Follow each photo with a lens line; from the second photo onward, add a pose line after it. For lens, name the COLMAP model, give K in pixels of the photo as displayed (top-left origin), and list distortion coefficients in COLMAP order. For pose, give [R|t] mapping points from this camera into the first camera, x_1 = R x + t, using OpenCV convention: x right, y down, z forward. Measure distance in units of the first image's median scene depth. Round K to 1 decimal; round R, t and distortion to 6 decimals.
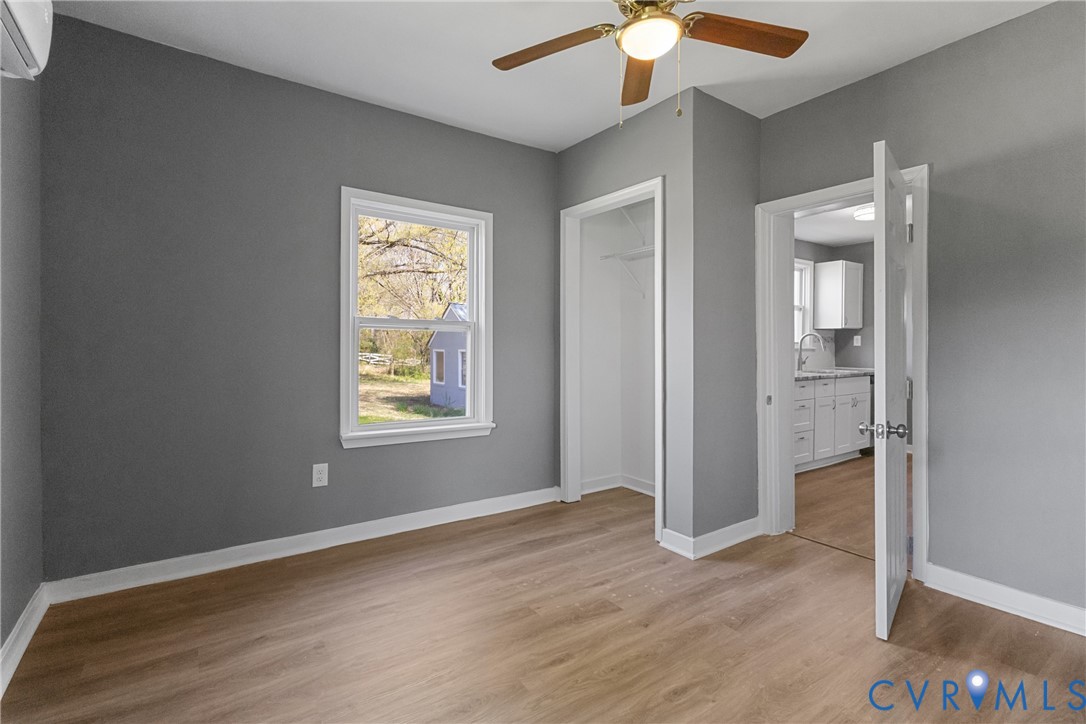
lens RADIAL K [[498.2, 0, 537.6], [0, 498.2, 354.9], [0, 0, 1]] dist [-0.008474, 0.005559]
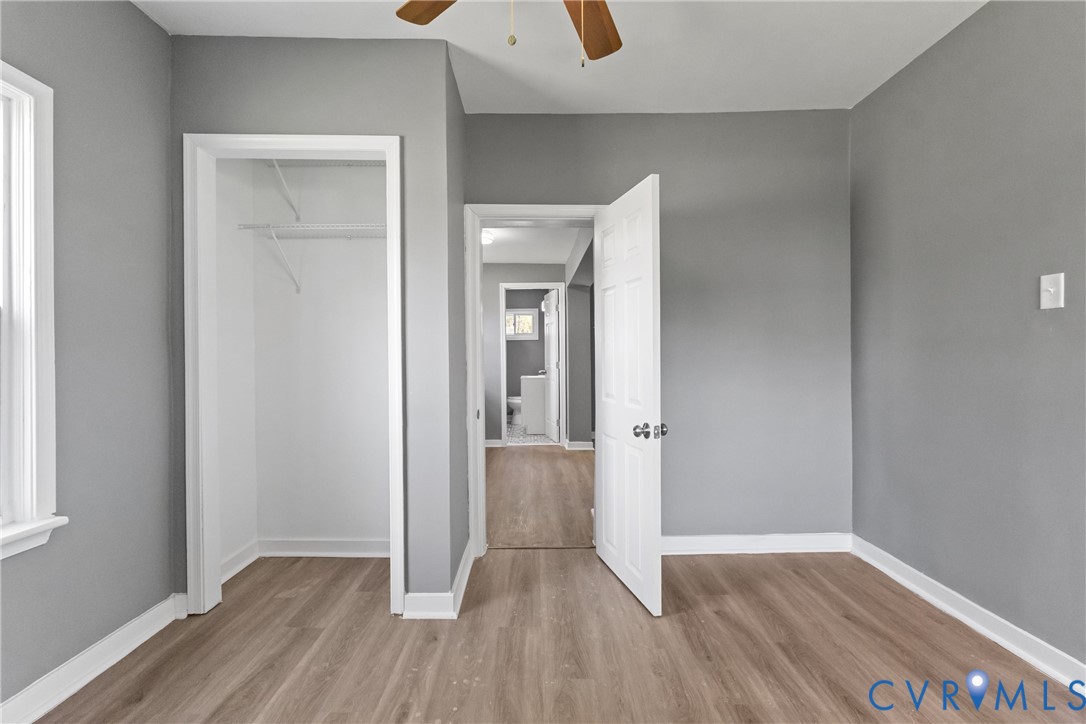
lens RADIAL K [[498.2, 0, 537.6], [0, 498.2, 354.9], [0, 0, 1]] dist [-0.008474, 0.005559]
pose [[0.567799, -0.002848, 0.823163, -0.257632], [0.018995, 0.999773, -0.009643, -0.009136], [-0.822948, 0.021111, 0.567724, 0.382646]]
